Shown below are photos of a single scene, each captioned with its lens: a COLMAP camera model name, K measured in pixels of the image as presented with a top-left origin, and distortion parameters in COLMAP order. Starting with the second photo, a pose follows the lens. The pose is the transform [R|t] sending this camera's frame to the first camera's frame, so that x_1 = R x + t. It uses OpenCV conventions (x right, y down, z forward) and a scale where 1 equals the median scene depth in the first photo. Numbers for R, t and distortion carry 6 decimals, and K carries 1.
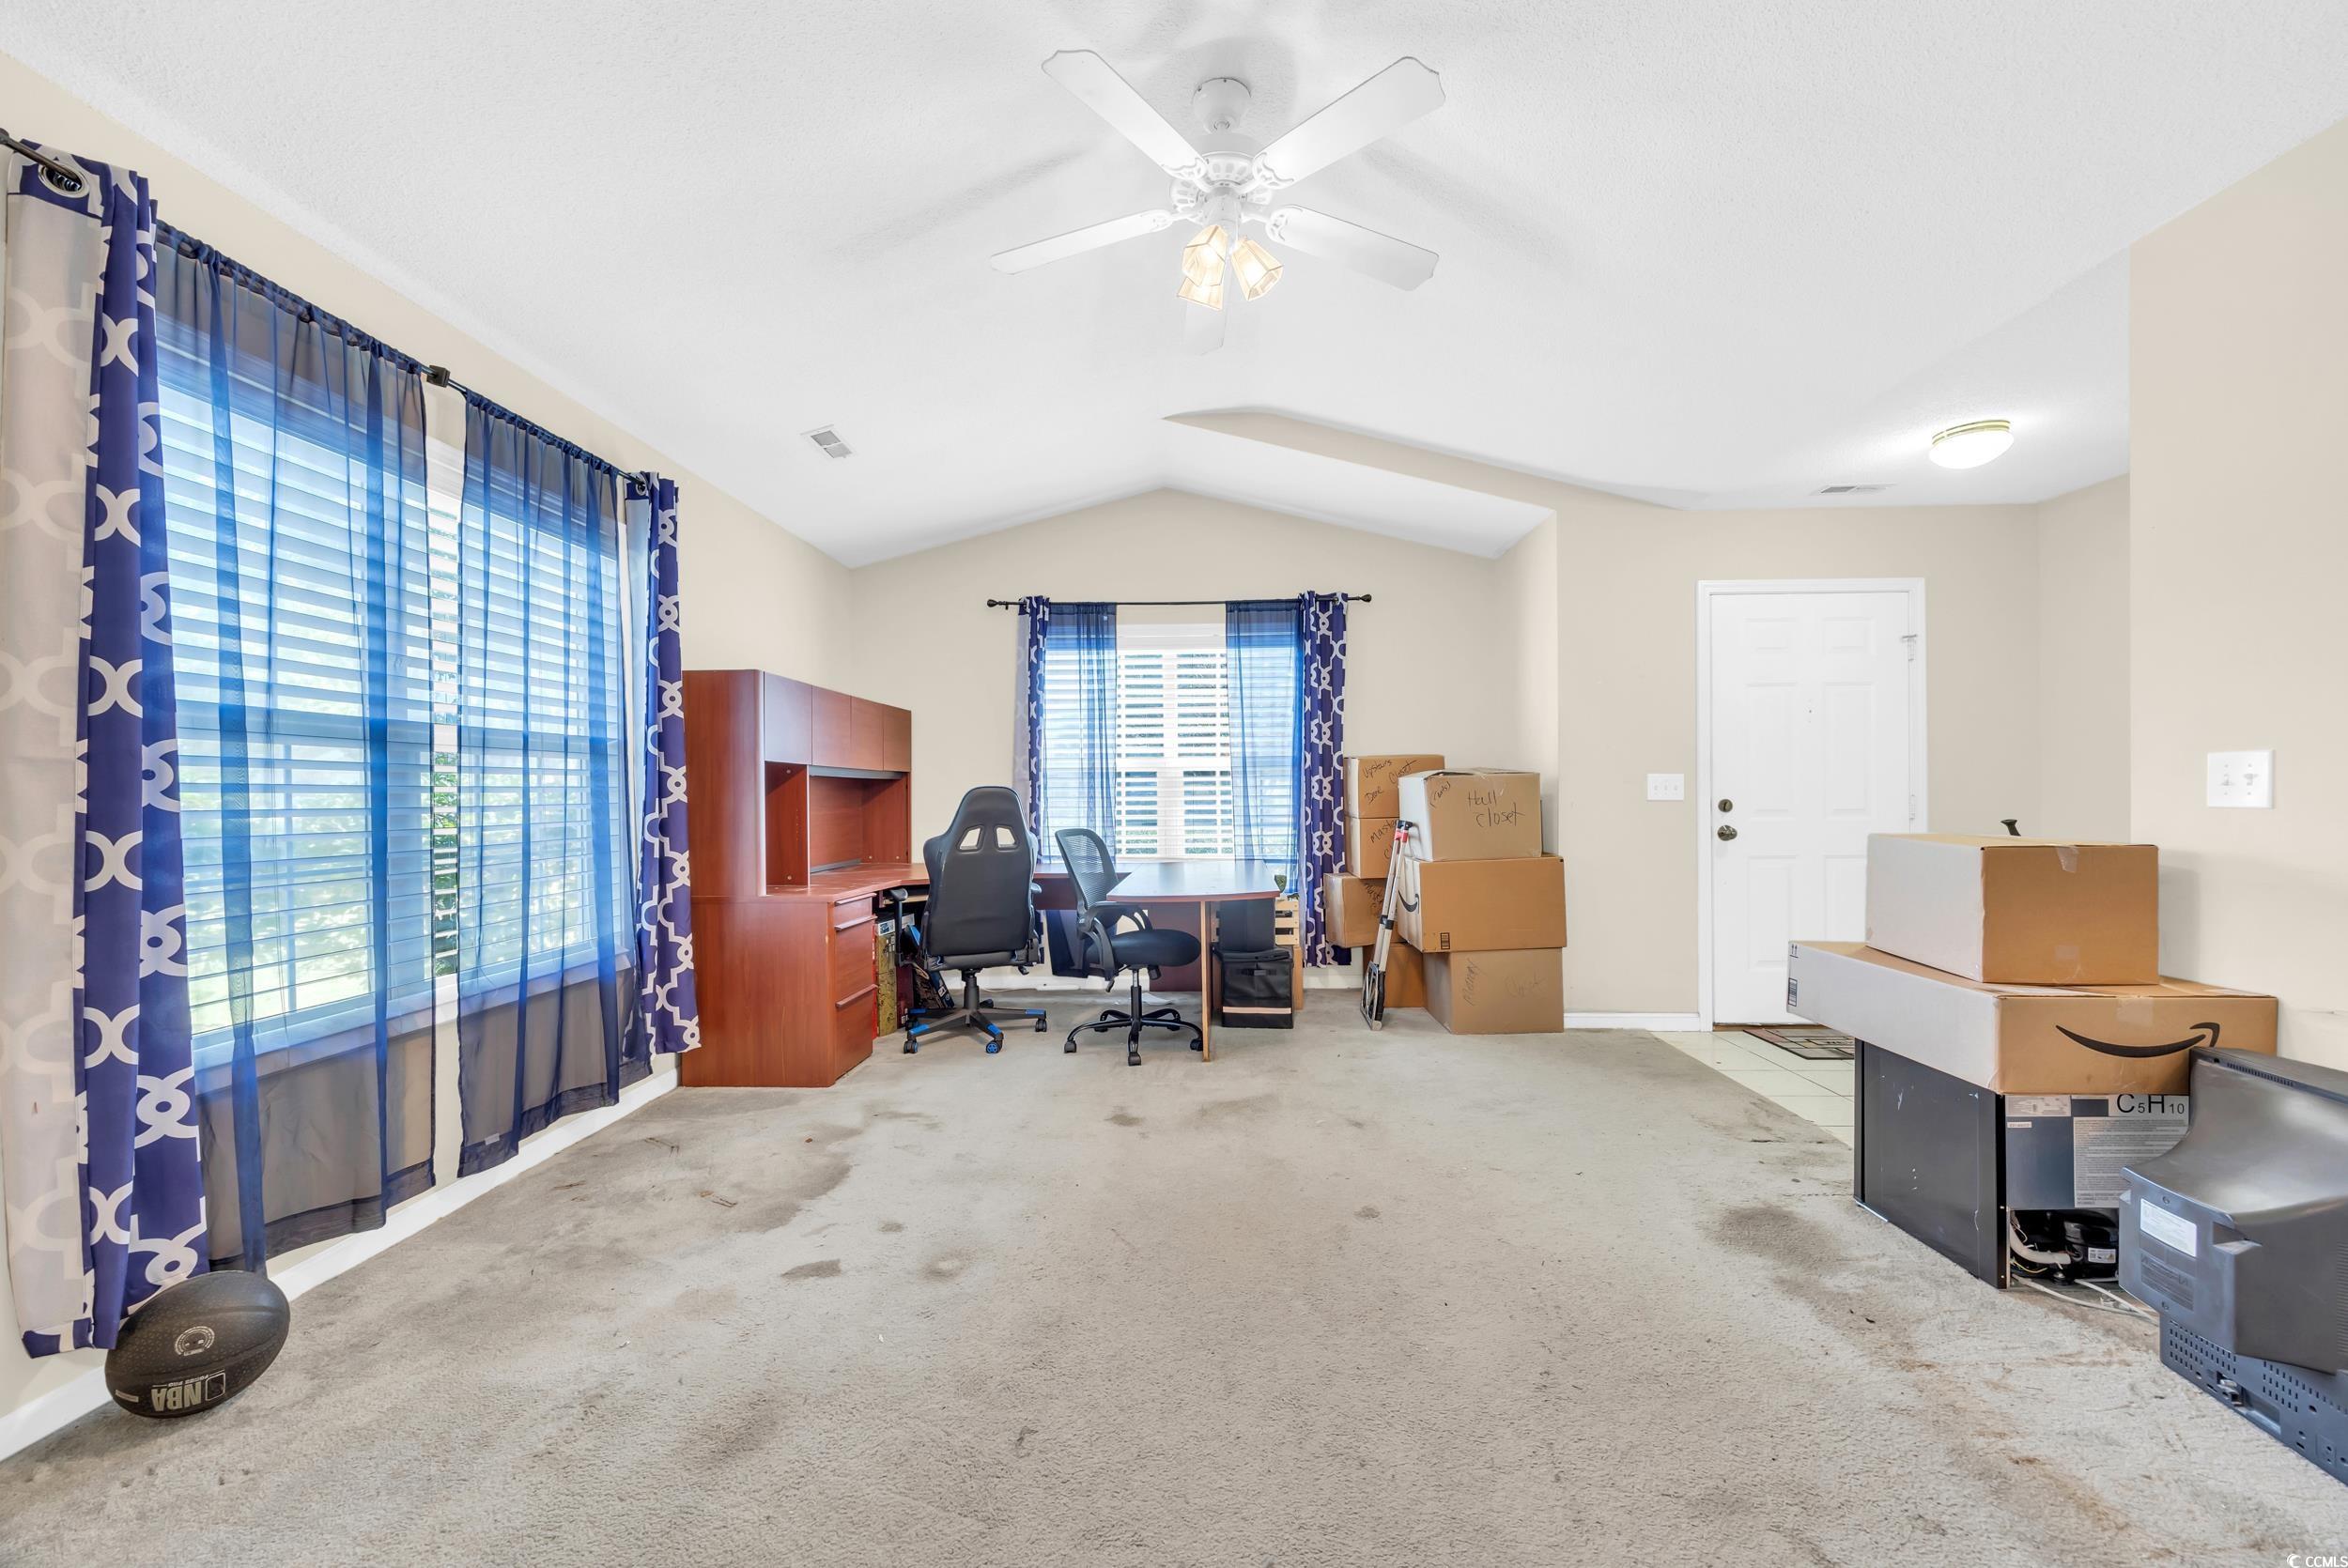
lens RADIAL K [[918.2, 0, 1164.5], [0, 918.2, 792.5], [0, 0, 1]] dist [0.069384, -0.000064]
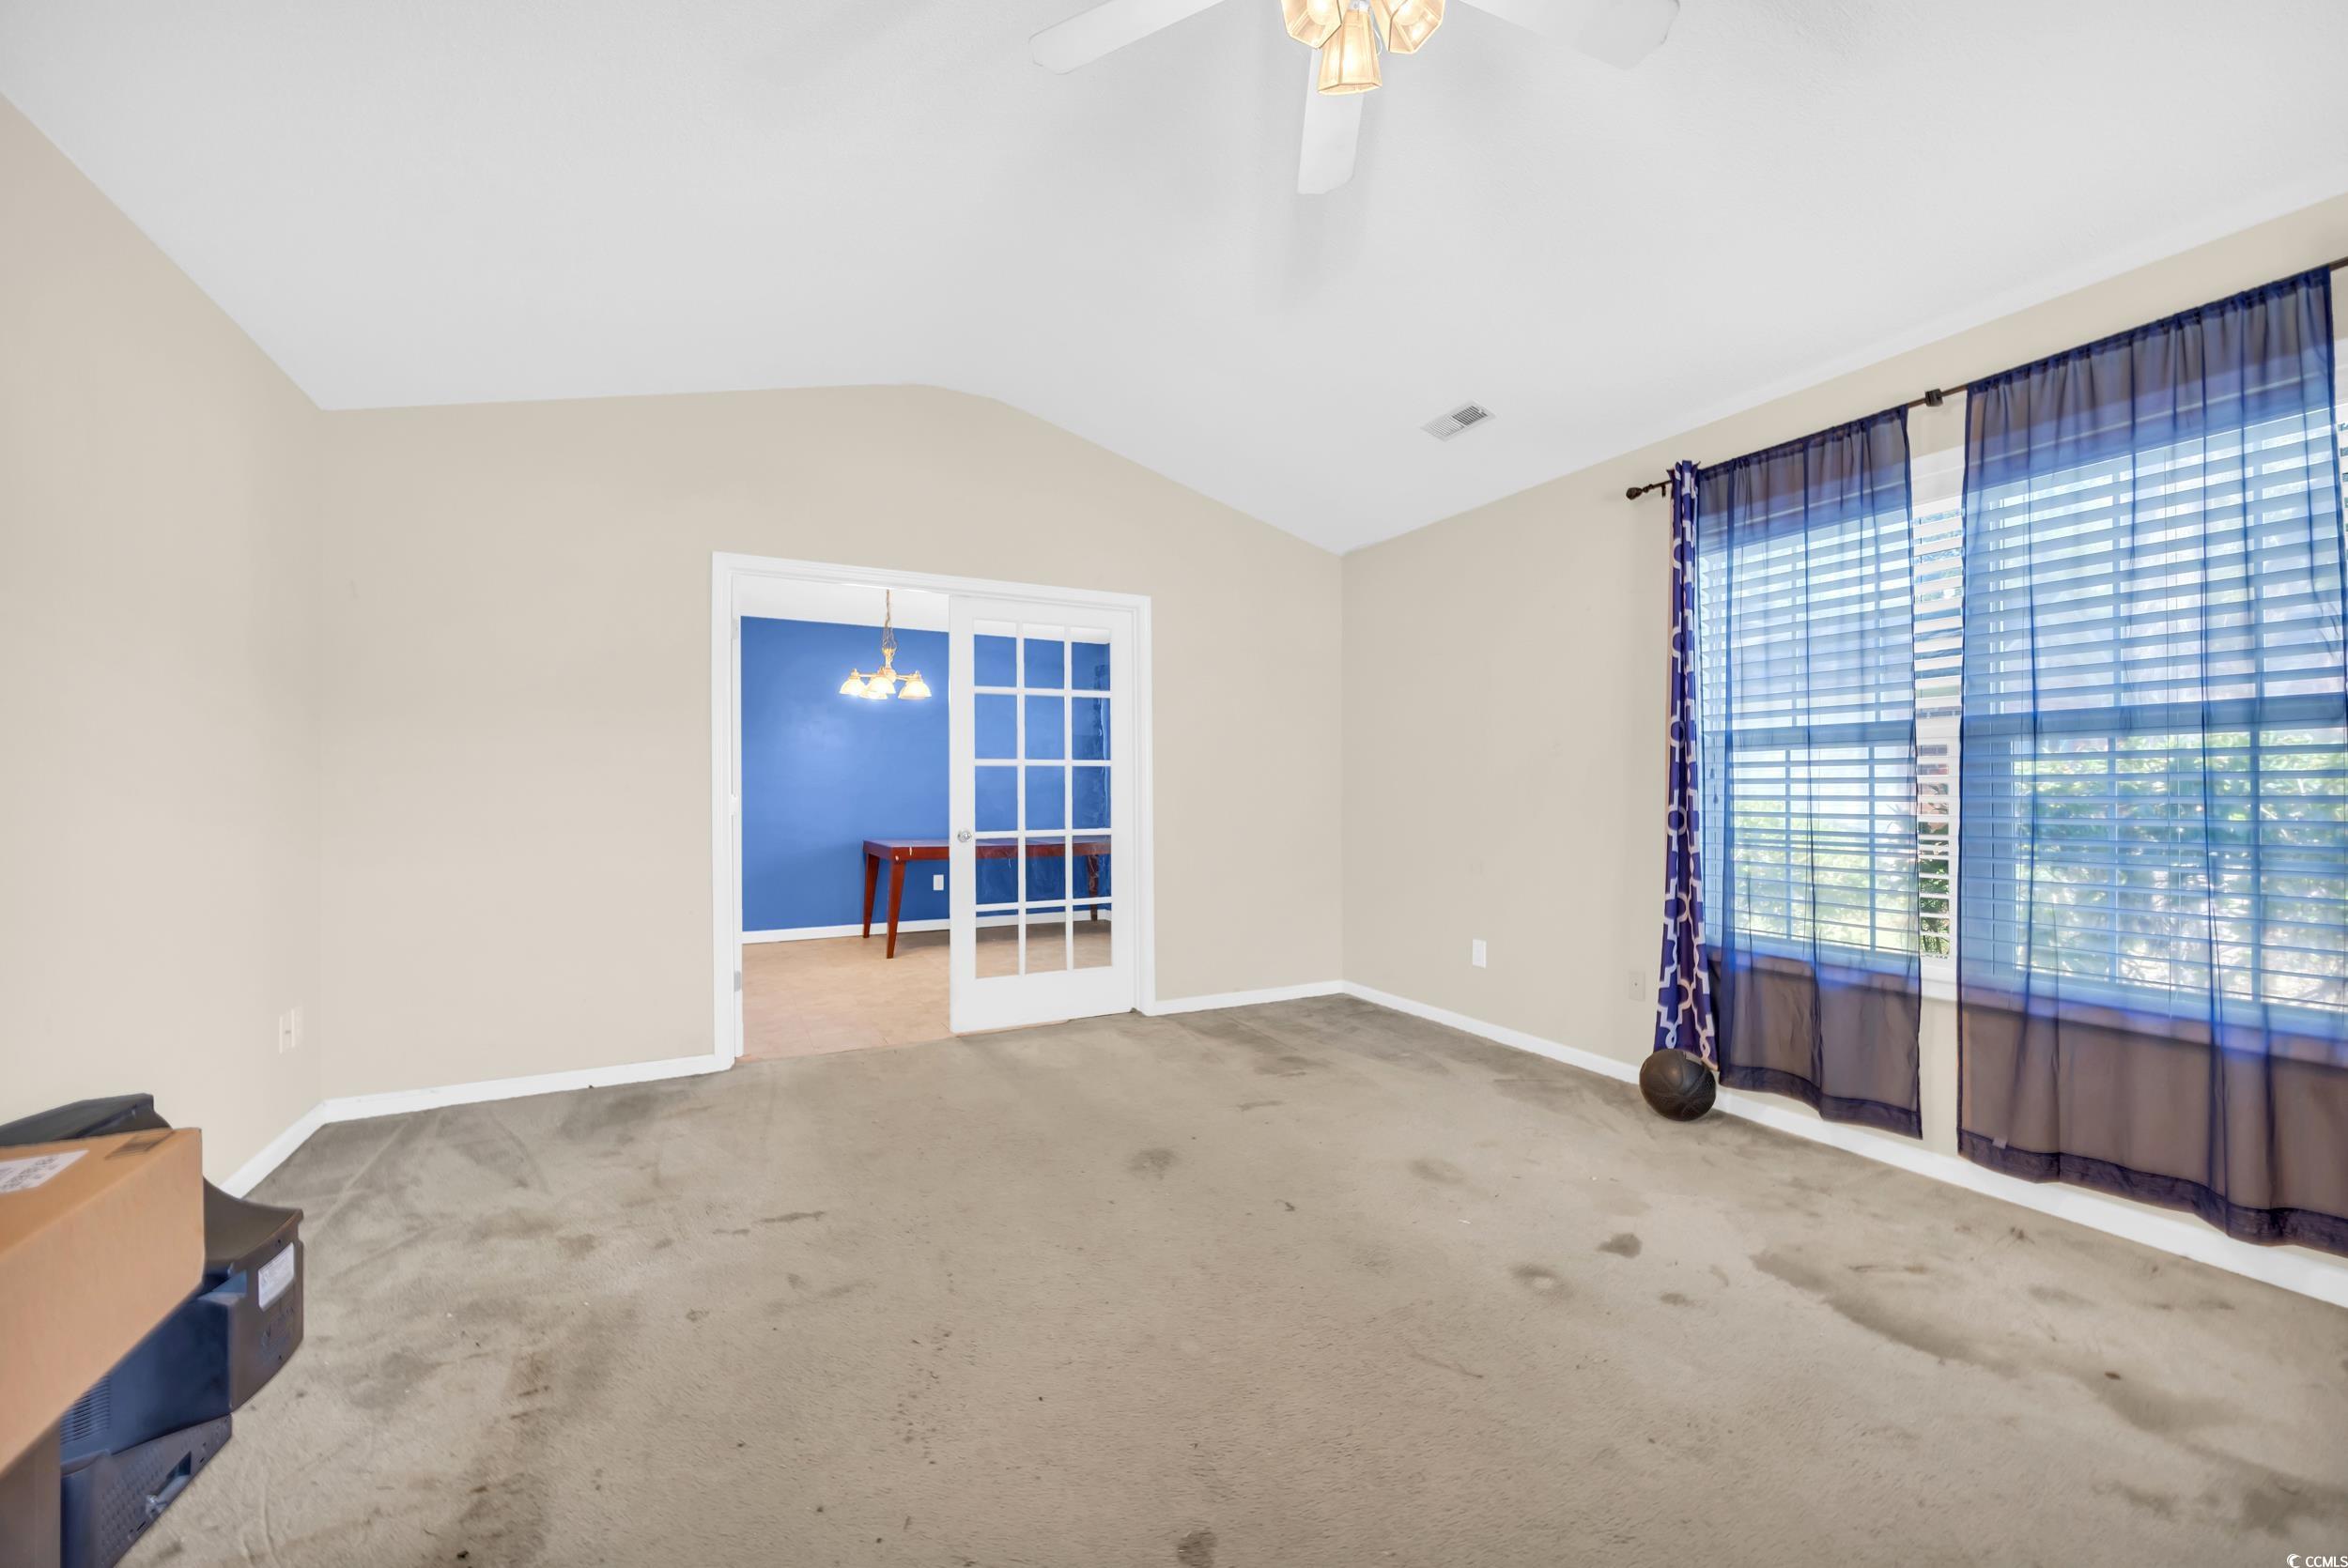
lens RADIAL K [[908.8, 0, 1173.1], [0, 908.8, 770.3], [0, 0, 1]] dist [-0.002205, -0.000407]
pose [[-0.863556, -0.007114, -0.504202, 0.410439], [0.002674, 0.999822, -0.018686, 0.004294], [0.504245, -0.017484, -0.863384, 1.193506]]
